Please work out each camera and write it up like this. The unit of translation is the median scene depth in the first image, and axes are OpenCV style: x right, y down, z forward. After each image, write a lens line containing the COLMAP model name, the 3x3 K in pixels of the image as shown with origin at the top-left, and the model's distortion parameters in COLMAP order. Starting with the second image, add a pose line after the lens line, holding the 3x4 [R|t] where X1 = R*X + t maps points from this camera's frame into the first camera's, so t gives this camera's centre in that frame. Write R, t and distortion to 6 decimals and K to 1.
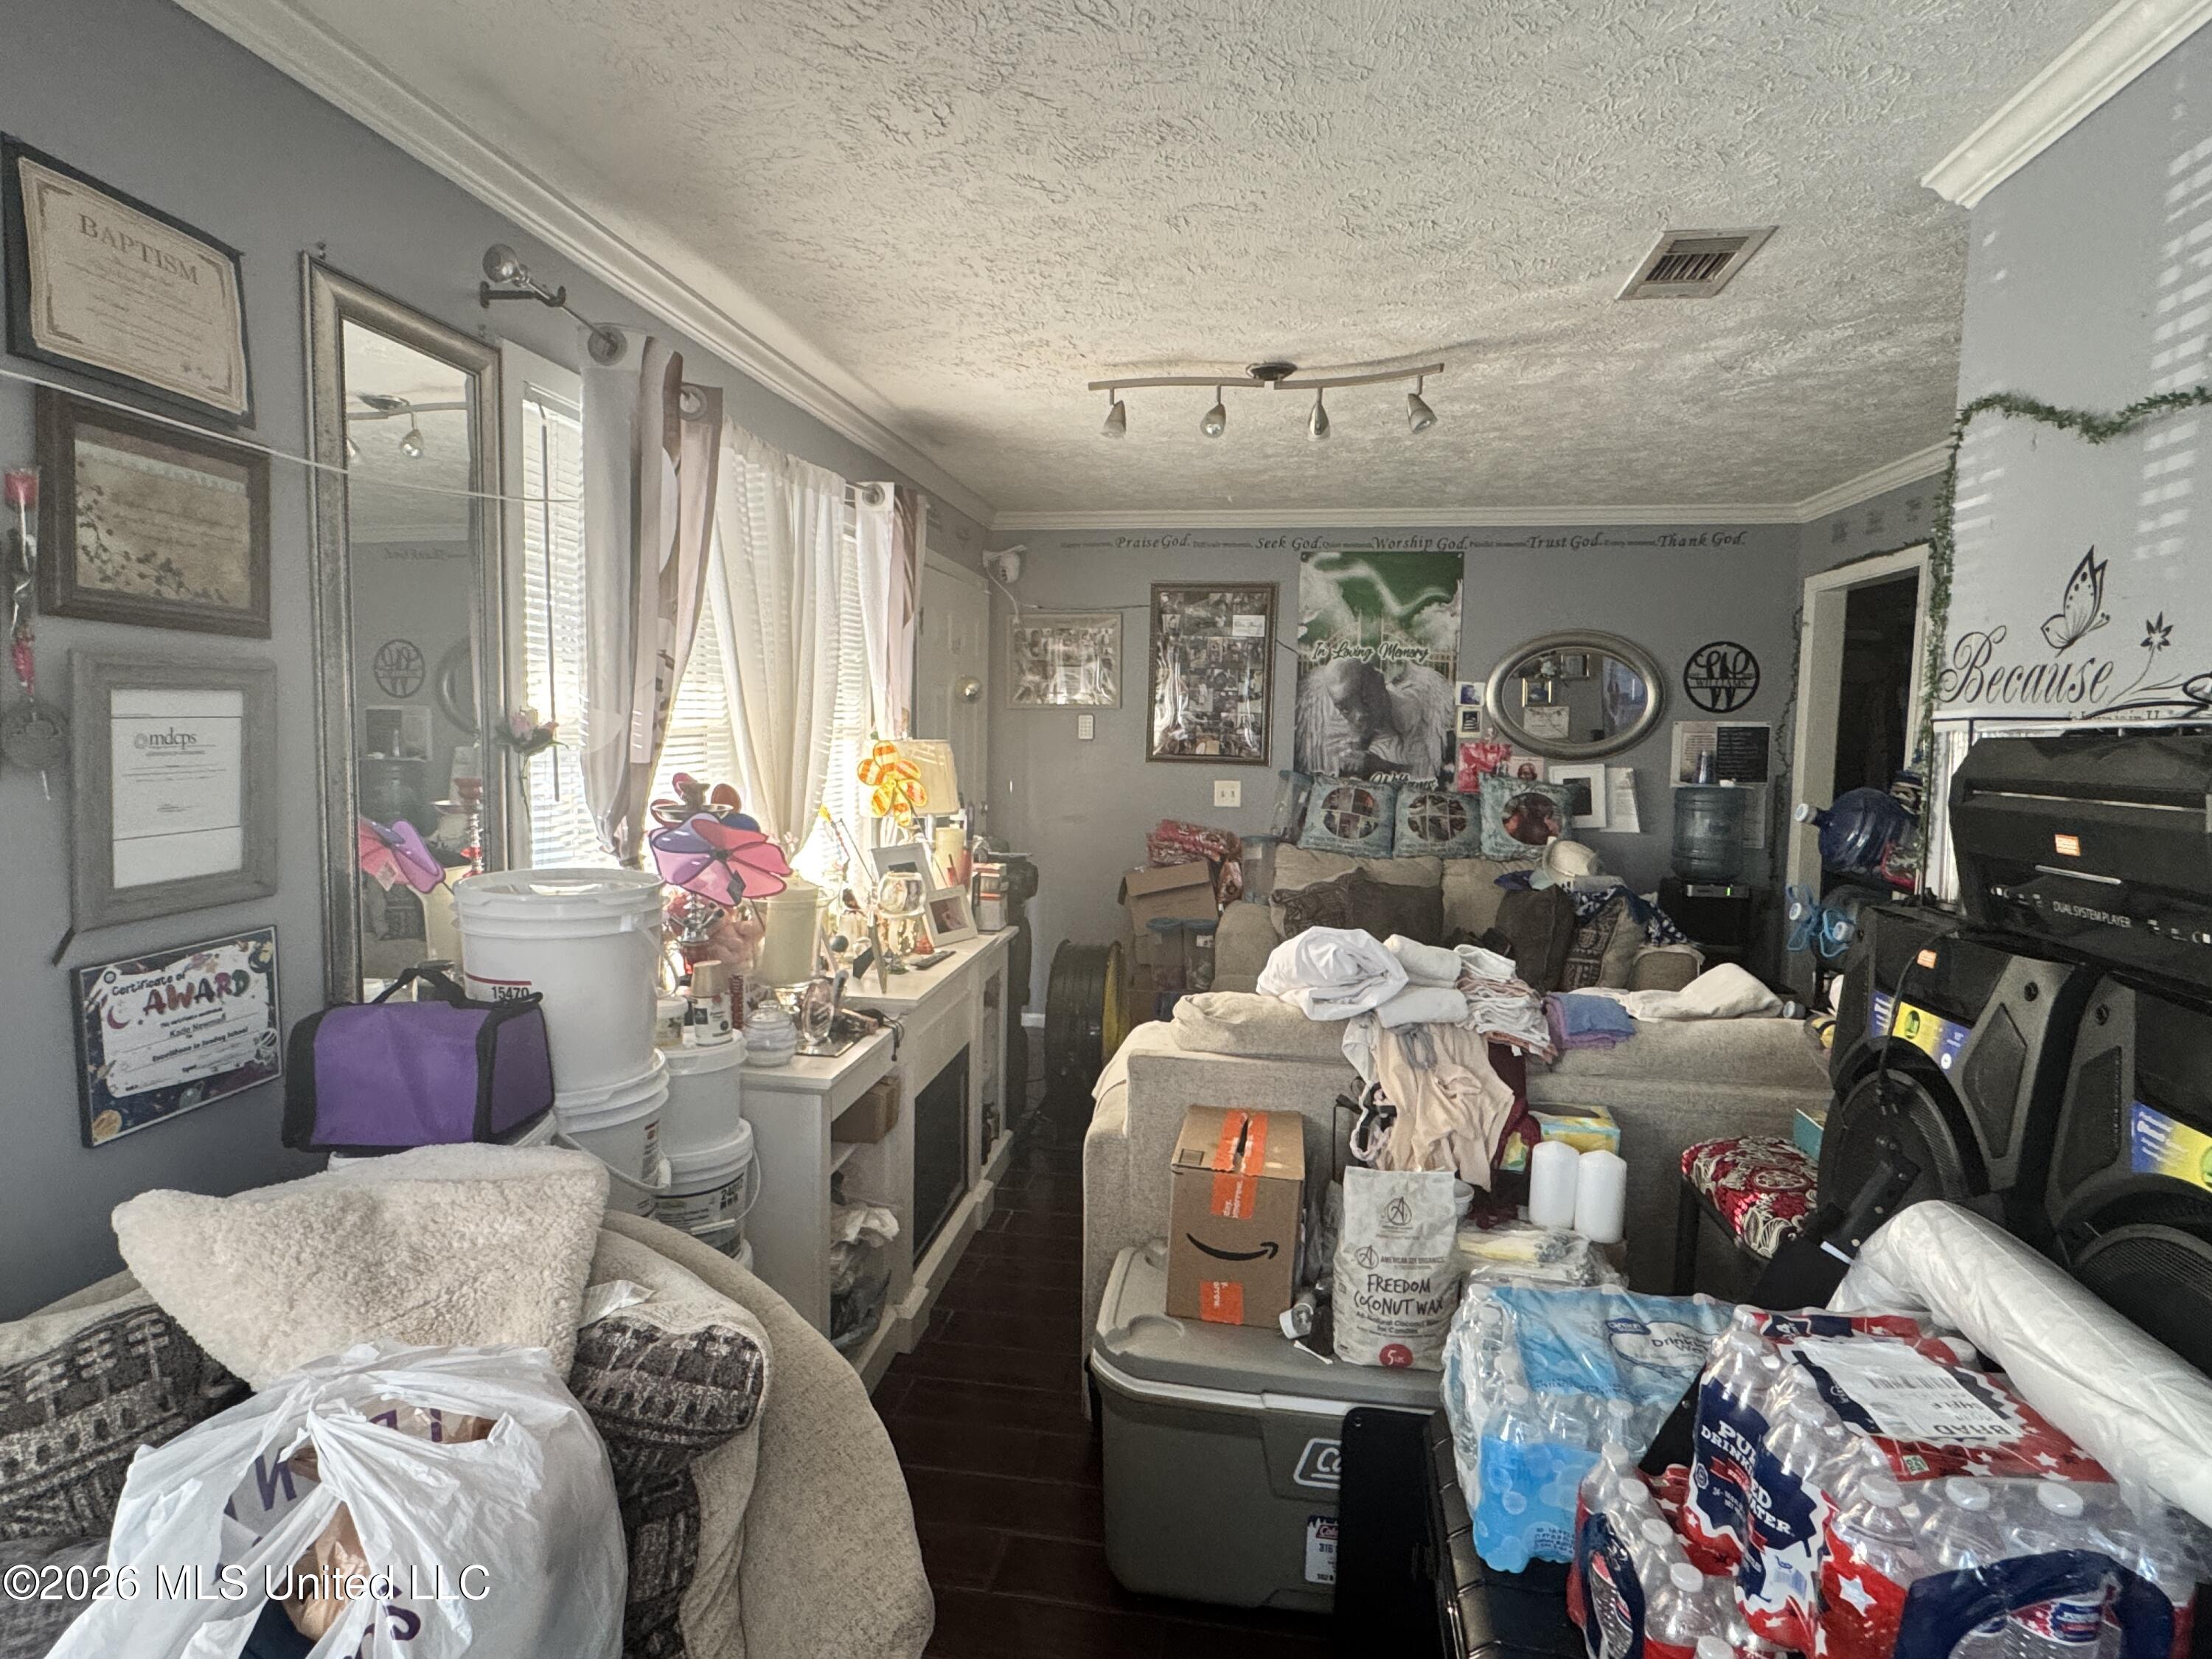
lens RADIAL K [[1212.1, 0, 1106.0], [0, 1212.1, 829.5], [0, 0, 1]] dist [0.000394, -0.000132]
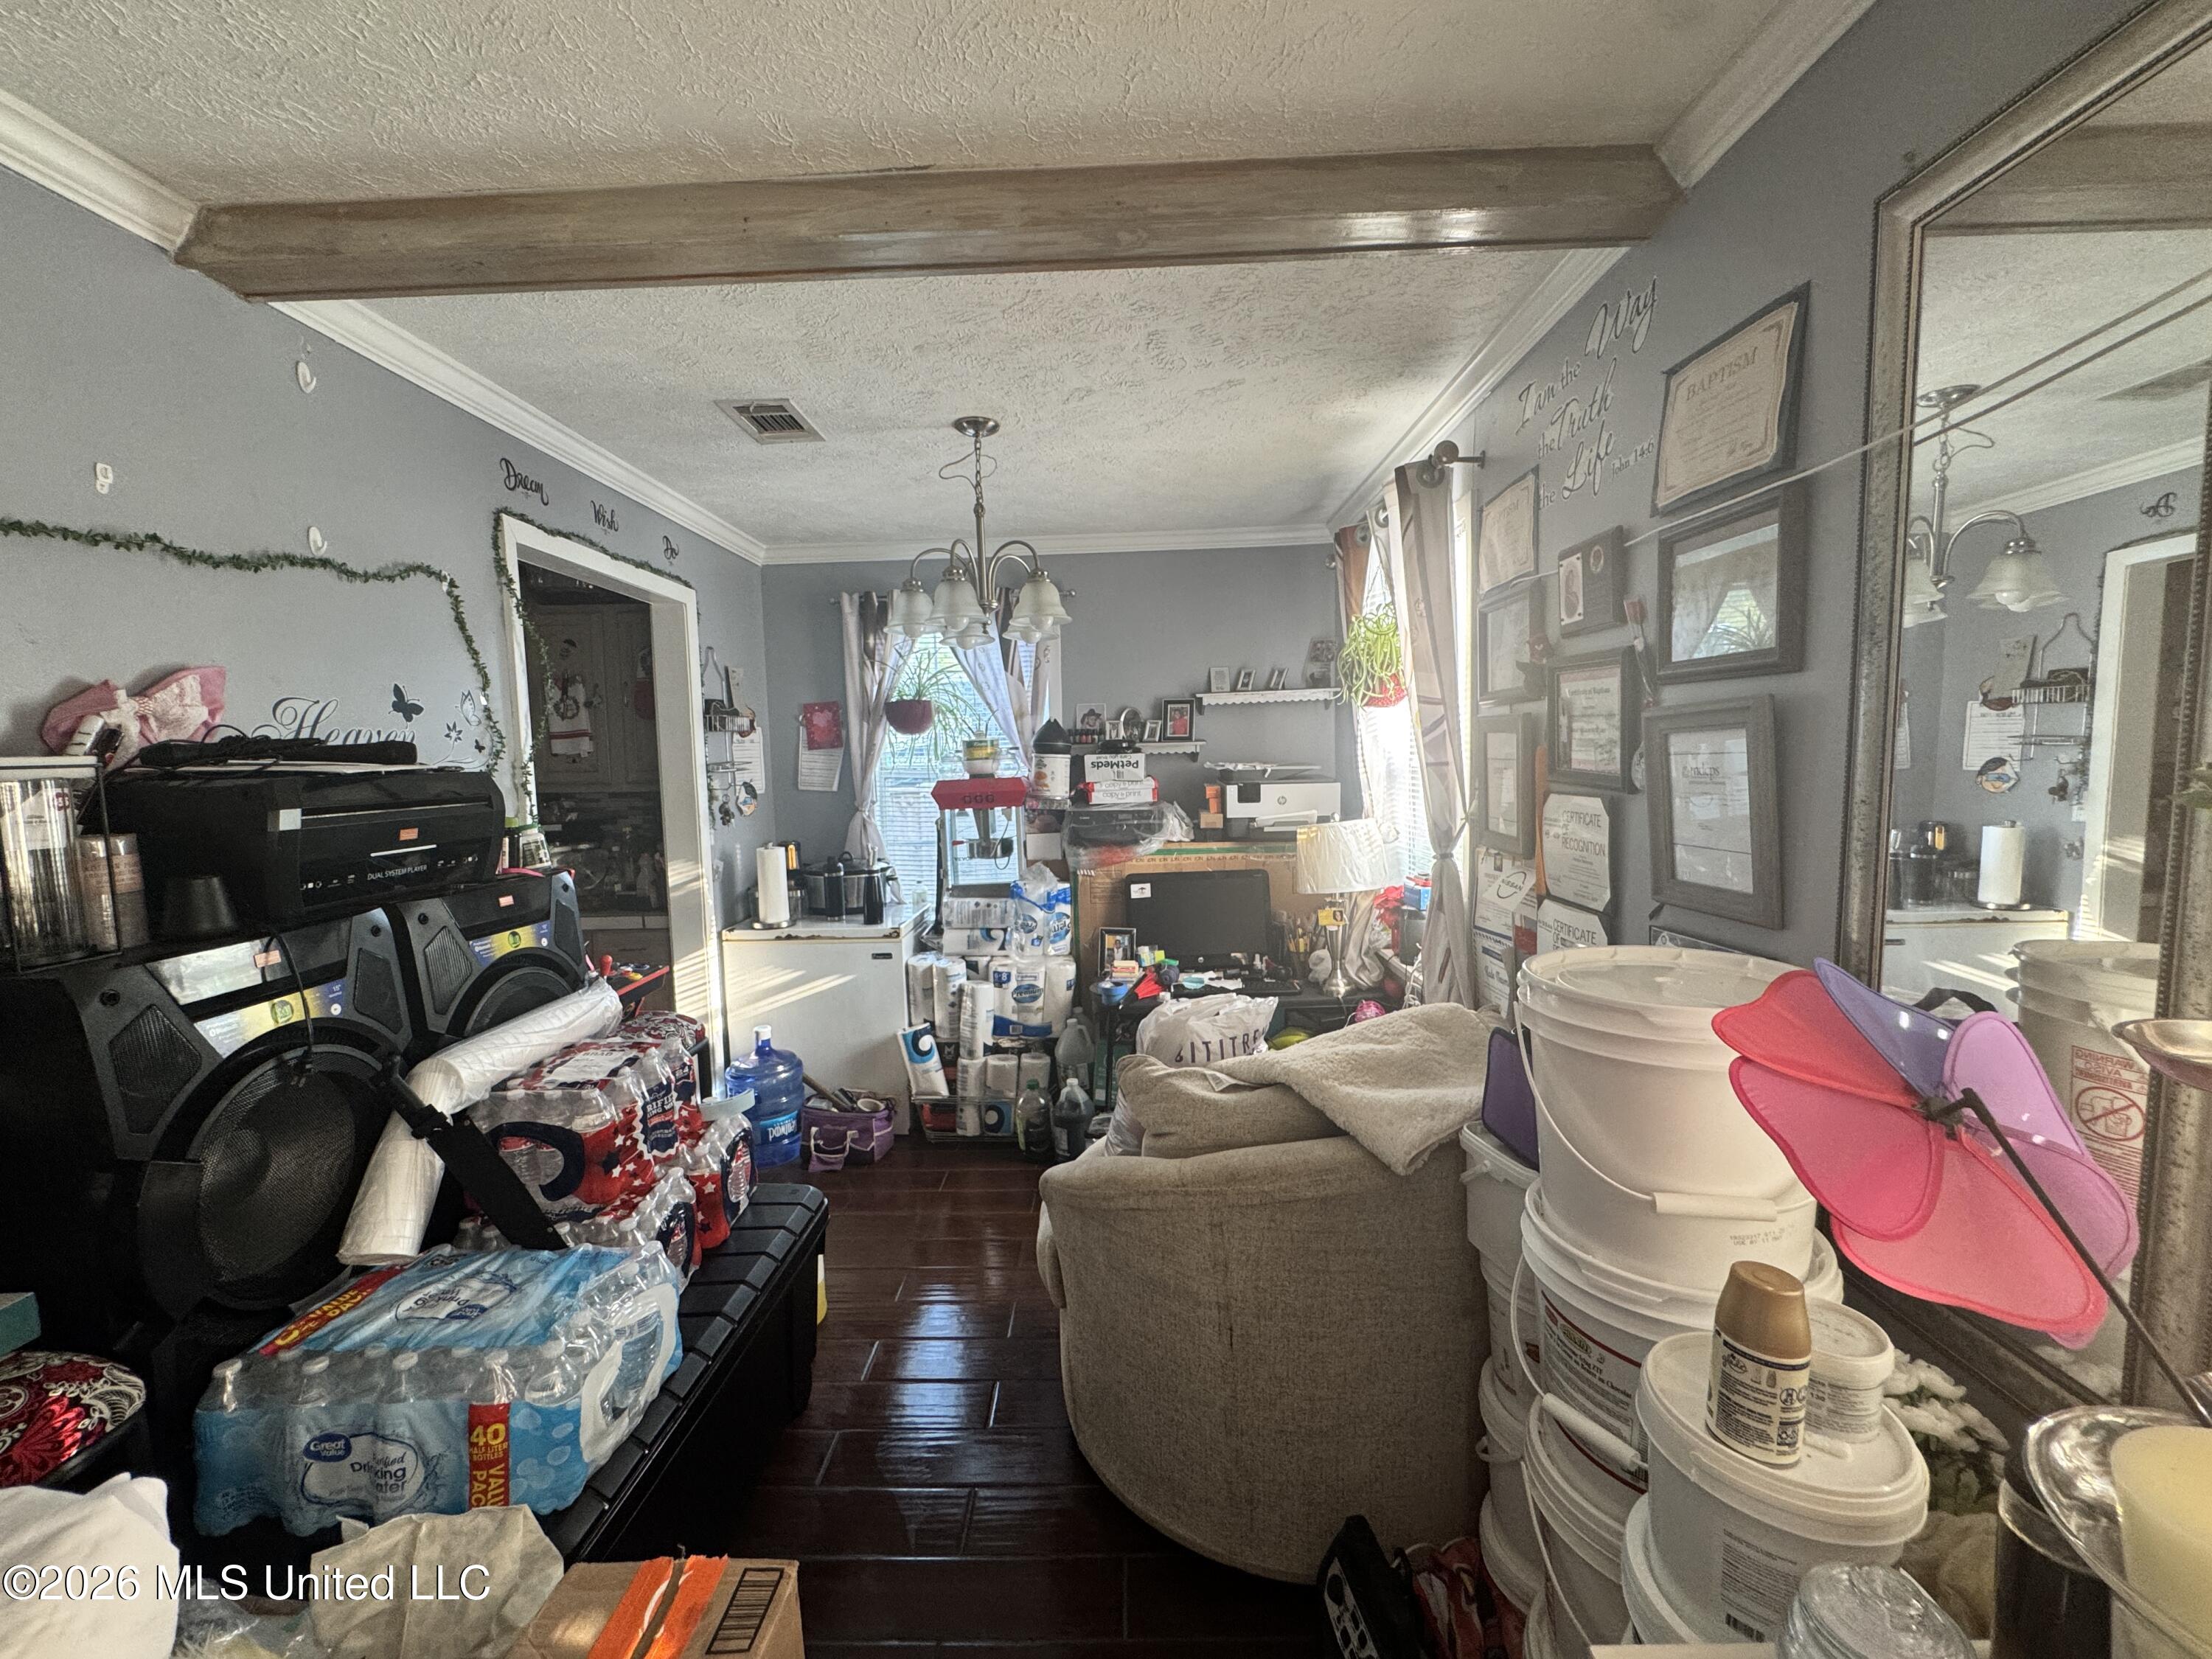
lens RADIAL K [[889.2, 0, 1106.0], [0, 889.2, 829.5], [0, 0, 1]] dist [-0.003662, -0.000286]
pose [[-0.991156, 0.015883, -0.131745, -0.045884], [-0.005362, 0.987206, 0.159358, -0.148884], [0.132591, 0.158655, -0.978391, 1.716681]]
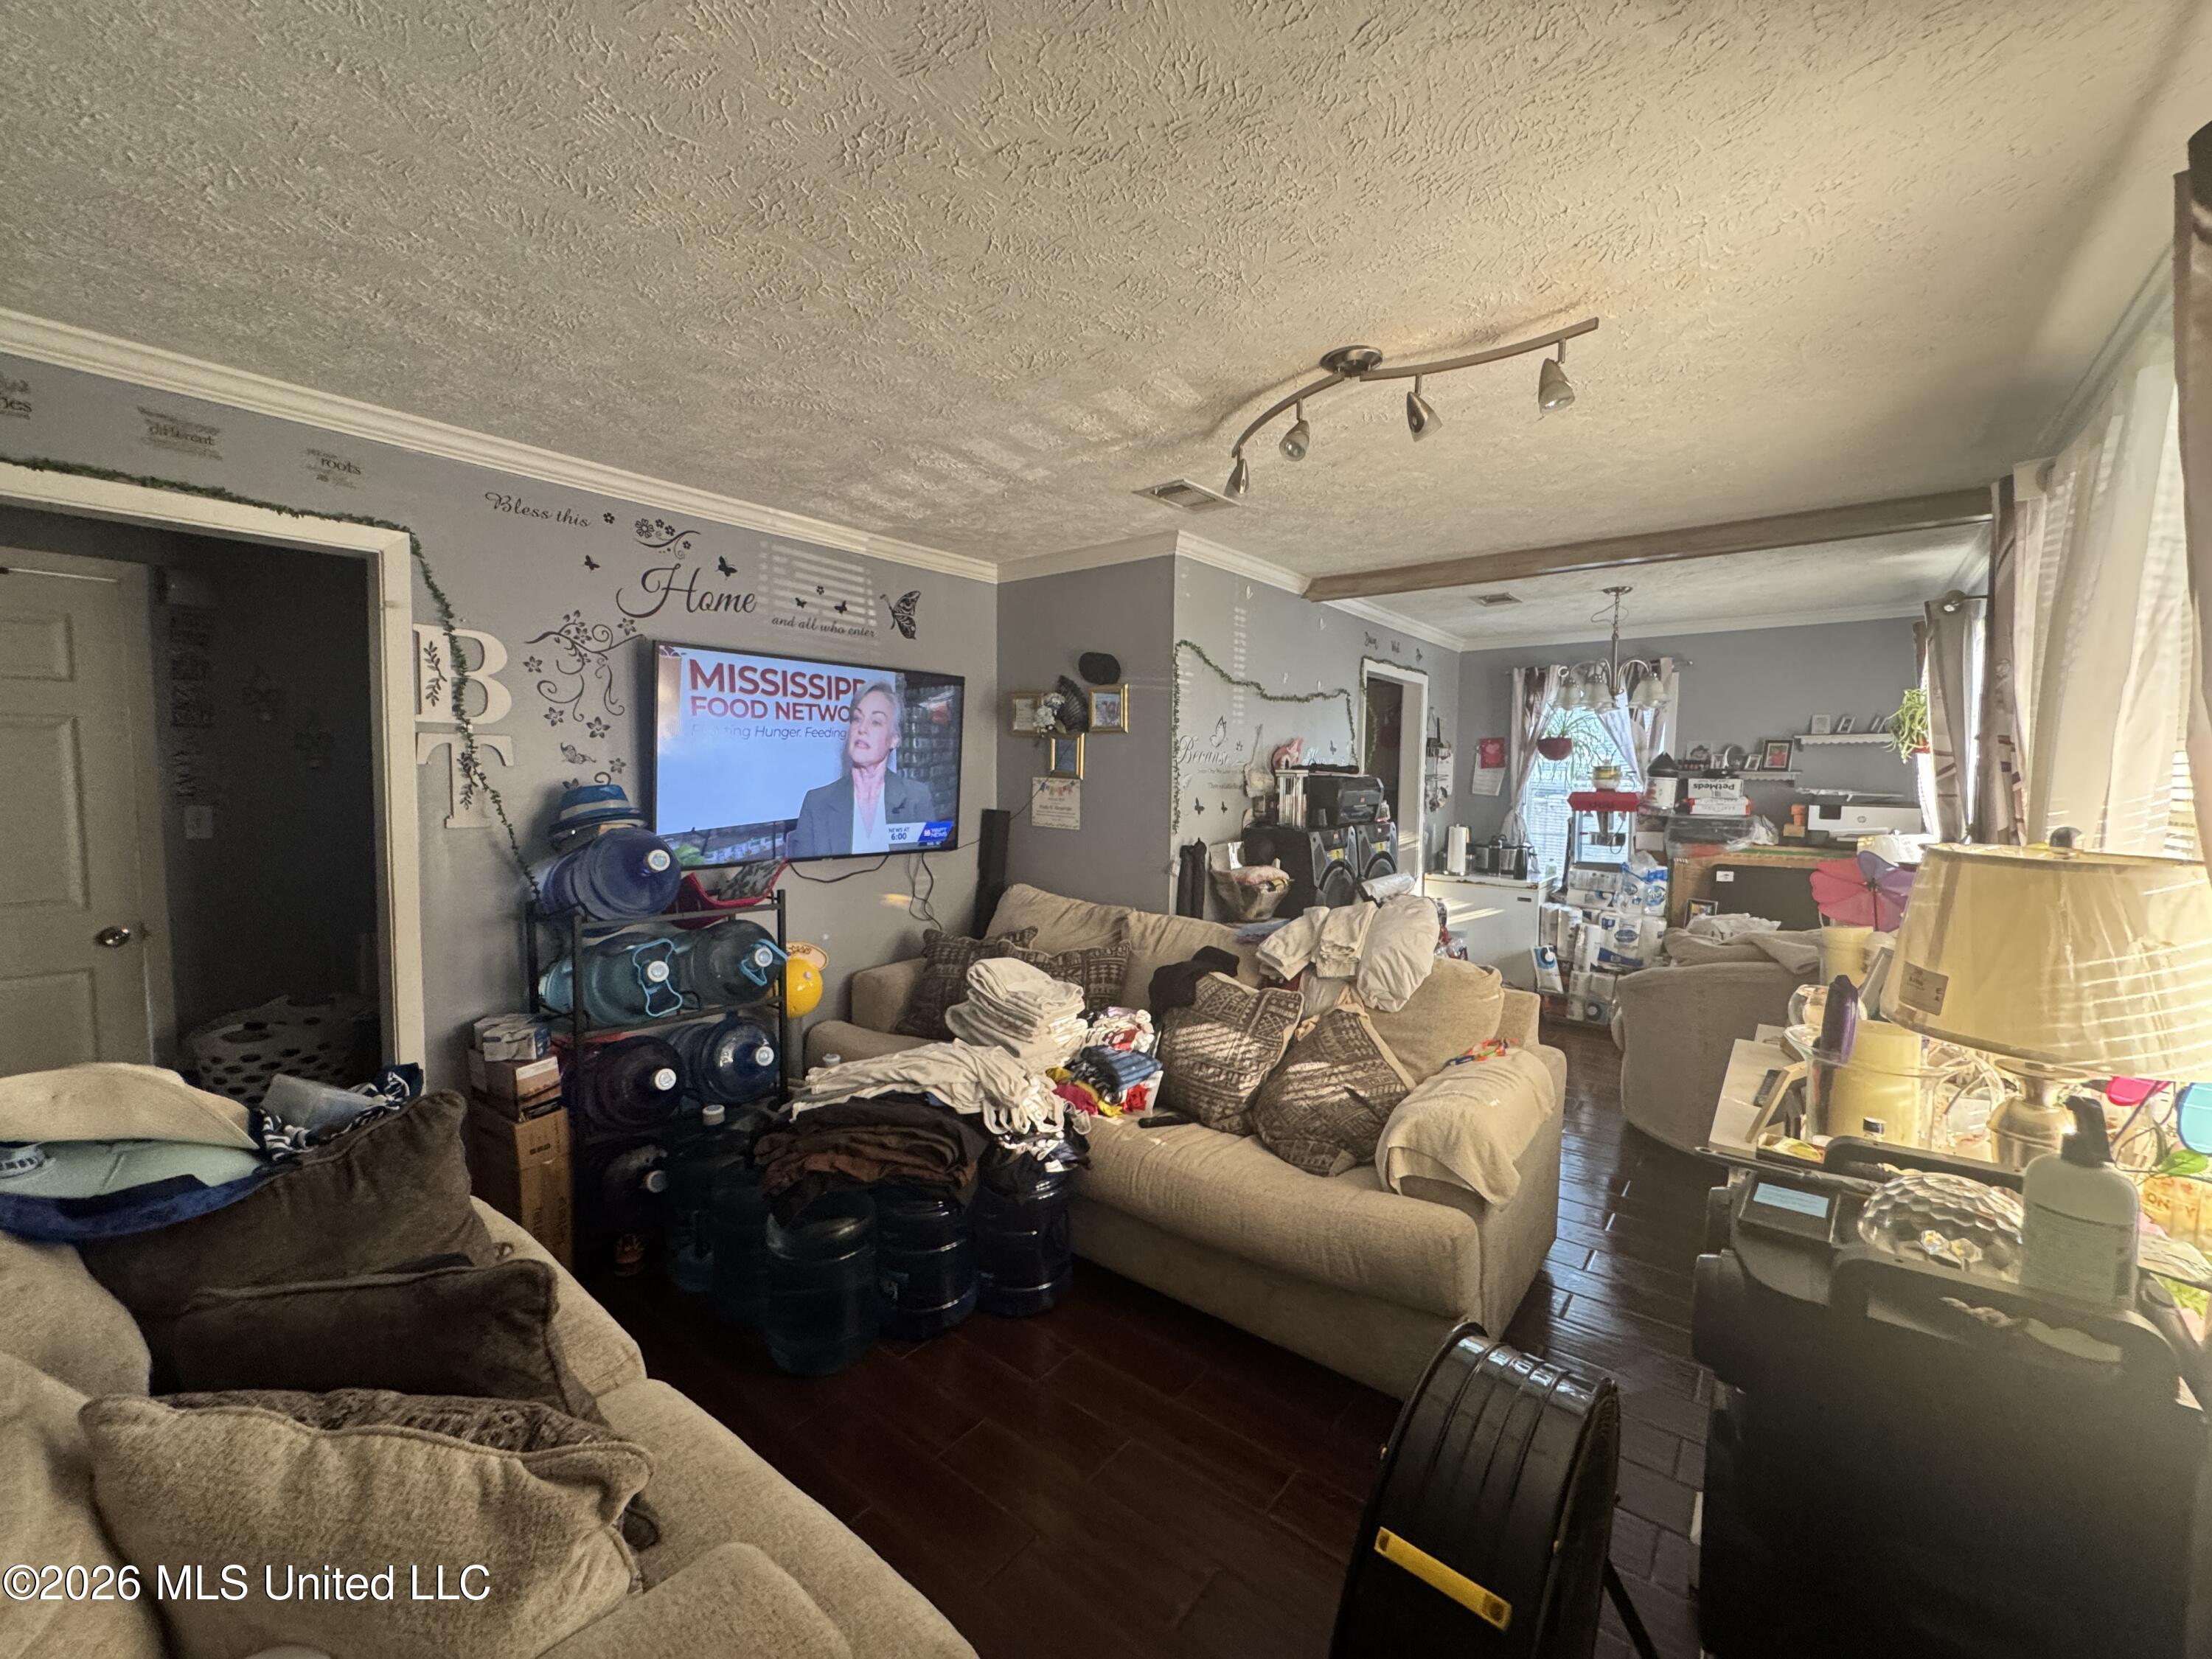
lens RADIAL K [[889.2, 0, 1106.0], [0, 889.2, 829.5], [0, 0, 1]] dist [-0.003662, -0.000286]
pose [[-0.864711, -0.061545, 0.498485, -0.082828], [0.014402, 0.989018, 0.147092, -0.294706], [-0.502063, 0.134371, -0.854328, 3.274080]]
